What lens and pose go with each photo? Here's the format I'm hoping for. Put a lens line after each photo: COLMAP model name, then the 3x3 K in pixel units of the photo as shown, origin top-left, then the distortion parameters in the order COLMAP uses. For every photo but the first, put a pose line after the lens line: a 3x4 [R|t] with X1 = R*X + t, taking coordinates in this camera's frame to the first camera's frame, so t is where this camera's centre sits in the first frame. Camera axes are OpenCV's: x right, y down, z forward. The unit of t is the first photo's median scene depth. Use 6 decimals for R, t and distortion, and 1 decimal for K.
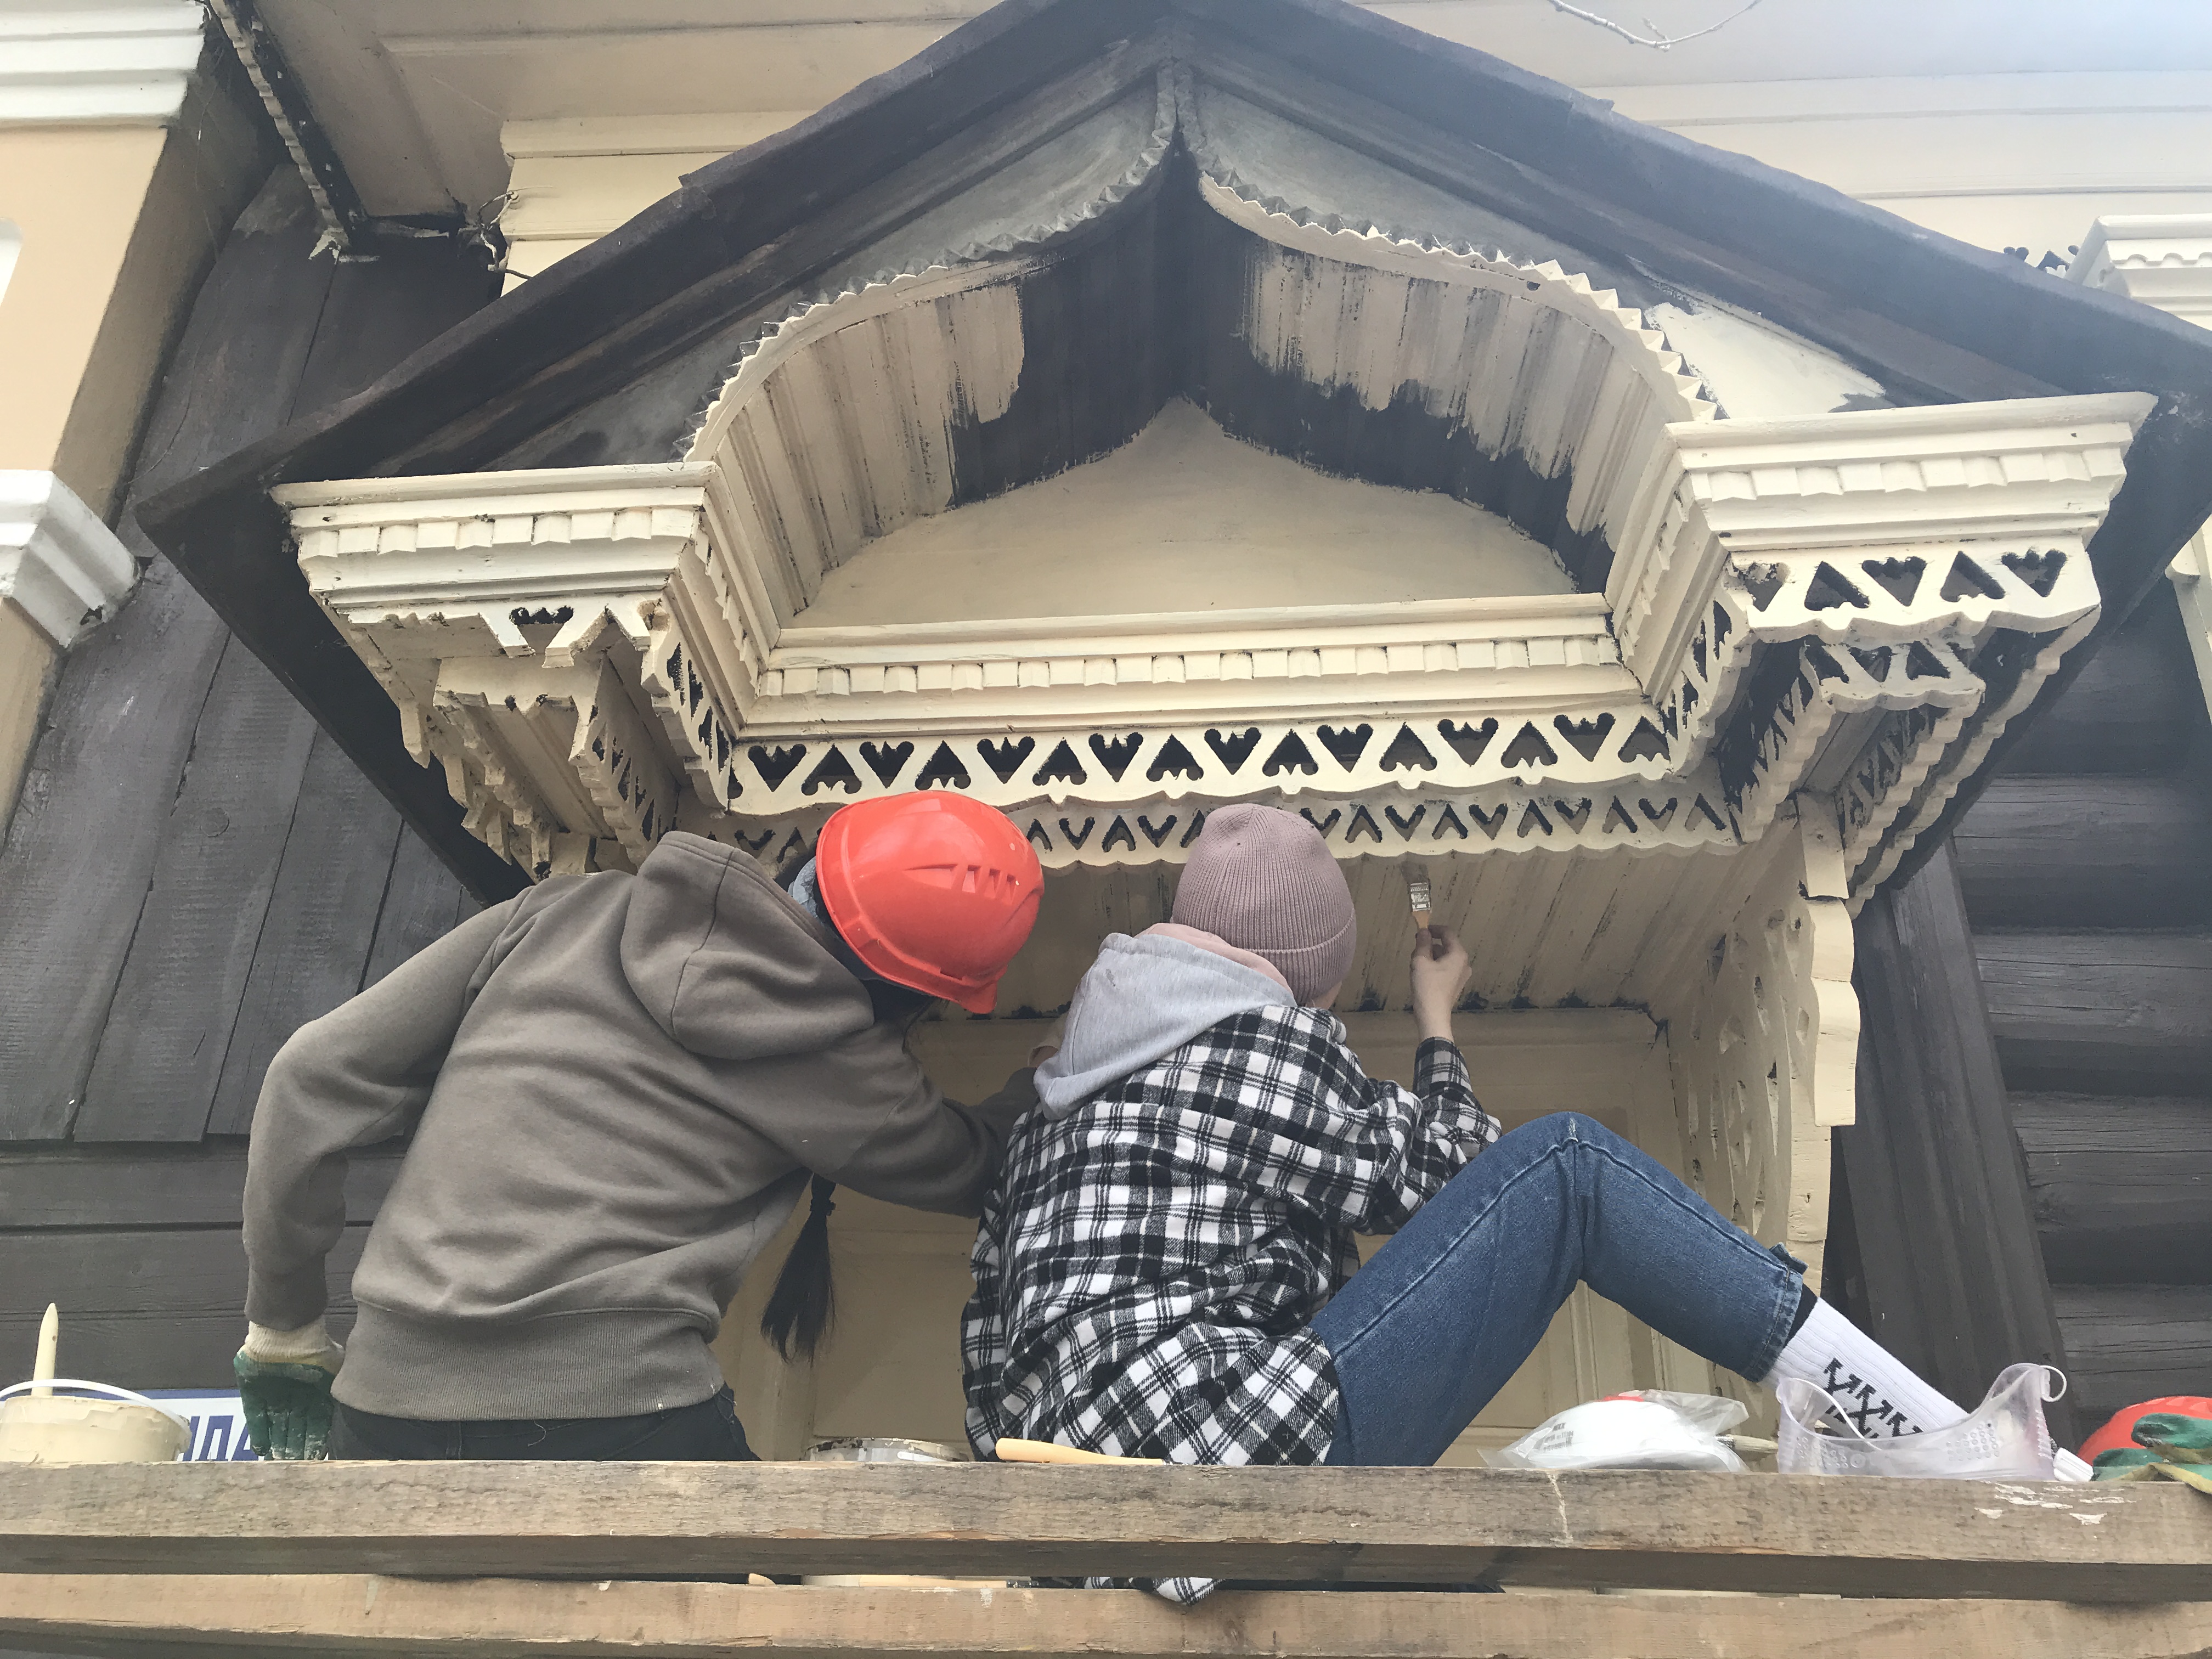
lens RADIAL K [[1809.4, 0, 1089.5], [0, 1809.4, 837.0], [0, 0, 1]] dist [0.077451, -0.087468]
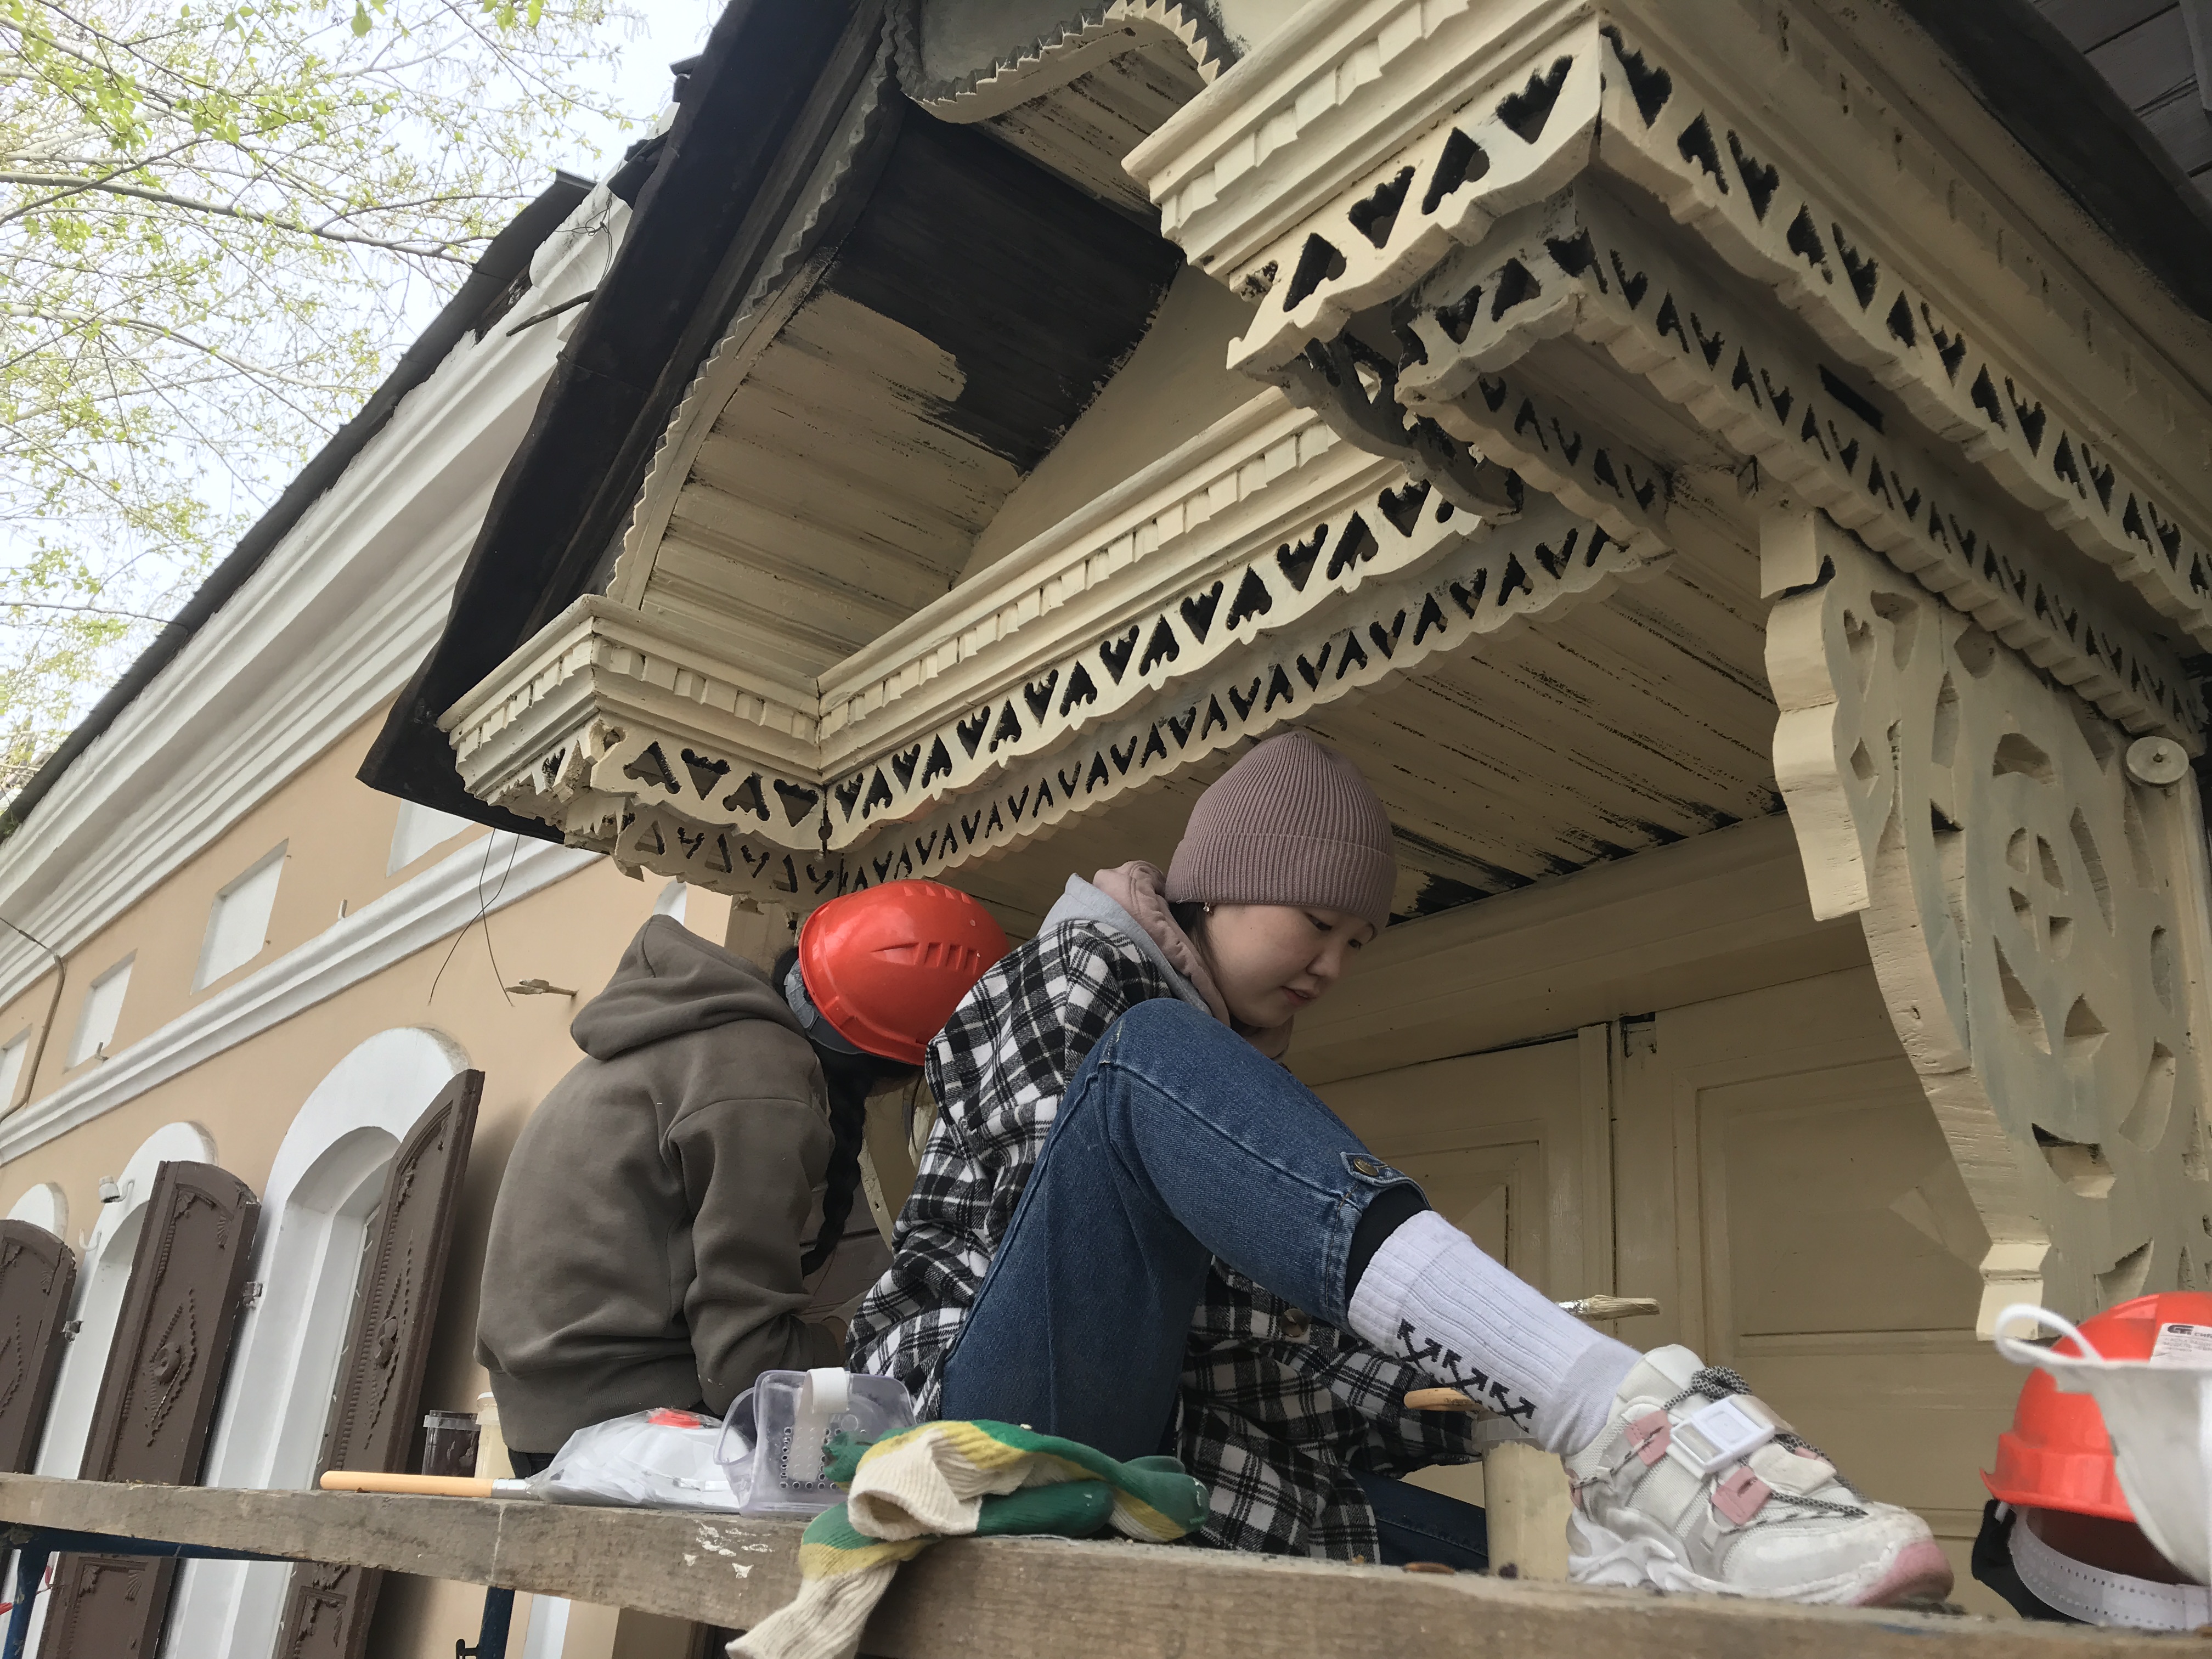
lens RADIAL K [[1809.4, 0, 1089.5], [0, 1809.4, 837.0], [0, 0, 1]] dist [0.077451, -0.087468]
pose [[0.682018, -0.242595, -0.689927, 0.672902], [0.286157, 0.956687, -0.053517, 0.082513], [0.673027, -0.160928, 0.721898, 0.312428]]
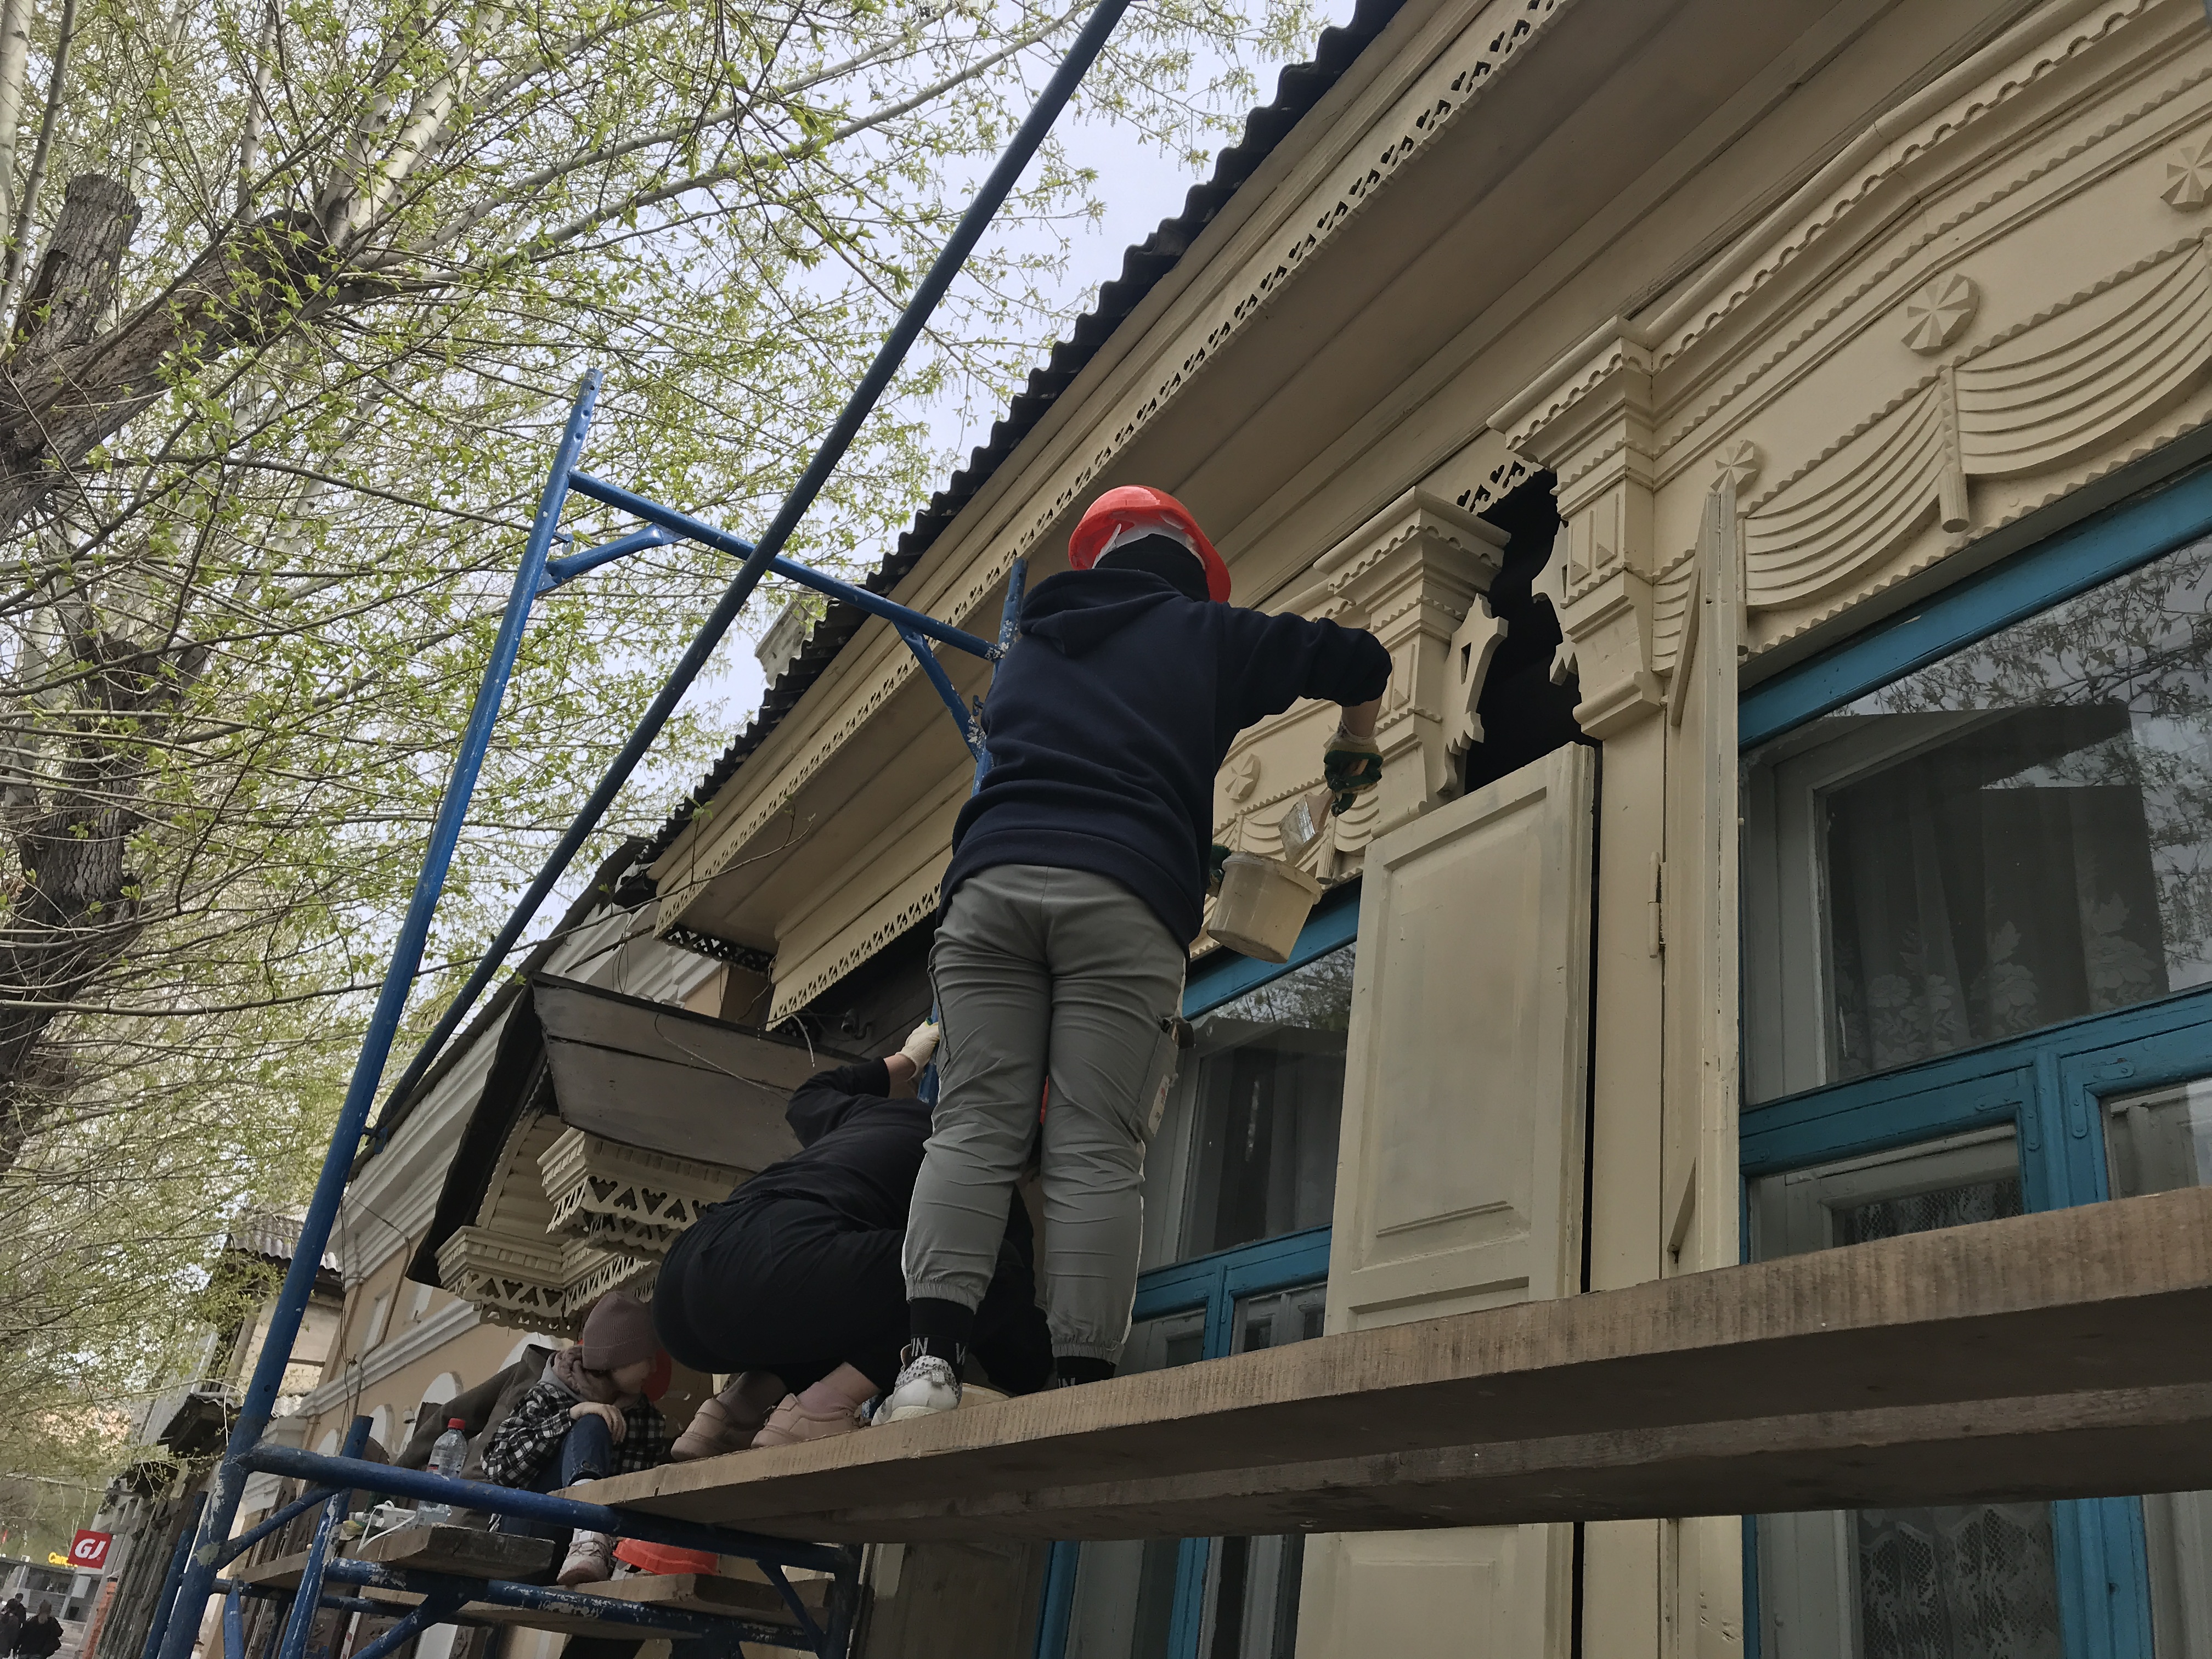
lens RADIAL K [[1809.4, 0, 1089.5], [0, 1809.4, 837.0], [0, 0, 1]] dist [0.077451, -0.087468]
pose [[0.531153, -0.335394, -0.778066, 2.637407], [0.278709, 0.936373, -0.213371, 0.119234], [0.800124, -0.103521, 0.590834, 0.070166]]
